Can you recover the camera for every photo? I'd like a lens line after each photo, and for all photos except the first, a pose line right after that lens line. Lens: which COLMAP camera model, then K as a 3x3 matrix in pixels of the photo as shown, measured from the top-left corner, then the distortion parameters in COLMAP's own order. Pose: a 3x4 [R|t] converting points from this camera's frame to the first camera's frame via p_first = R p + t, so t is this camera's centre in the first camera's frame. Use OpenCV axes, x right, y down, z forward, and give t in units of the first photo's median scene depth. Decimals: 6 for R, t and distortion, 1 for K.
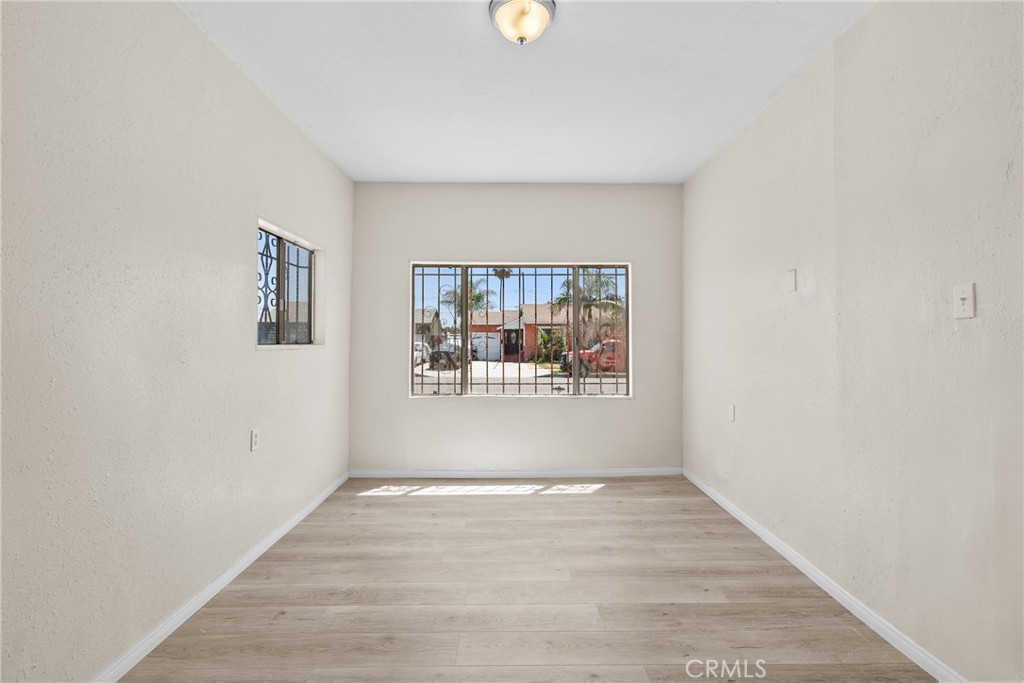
lens RADIAL K [[463.6, 0, 528.5], [0, 463.6, 338.2], [0, 0, 1]] dist [-0.001831, 0.000858]
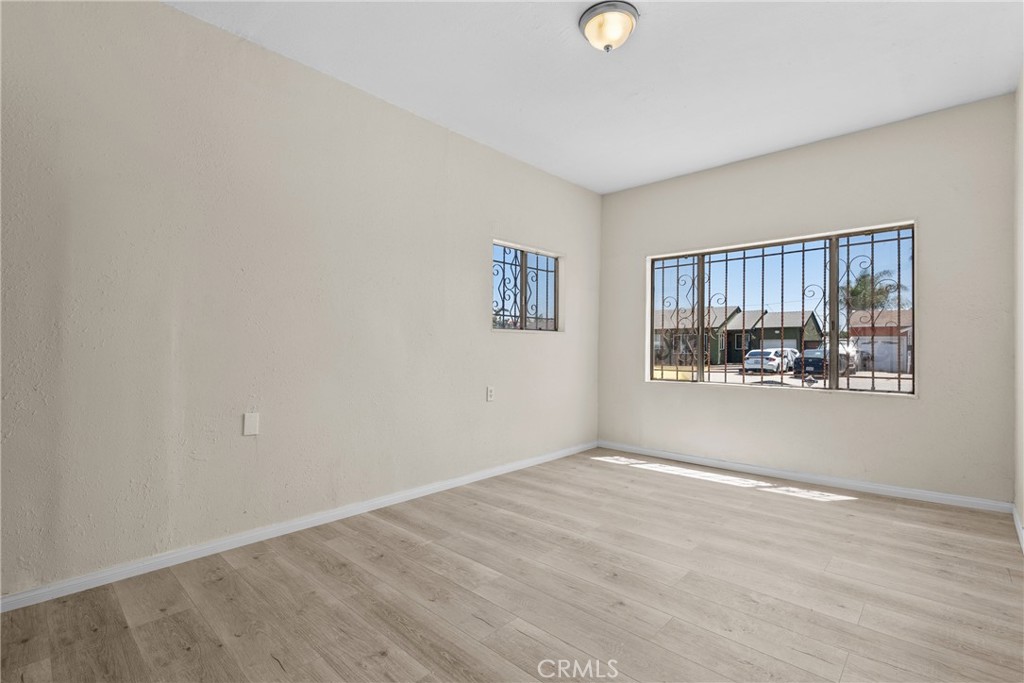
lens RADIAL K [[463.6, 0, 528.5], [0, 463.6, 338.2], [0, 0, 1]] dist [-0.001831, 0.000858]
pose [[0.740311, -0.013076, -0.672137, 0.335914], [0.005604, 0.999896, -0.013280, 0.049033], [0.672241, 0.006064, 0.740308, 0.011204]]
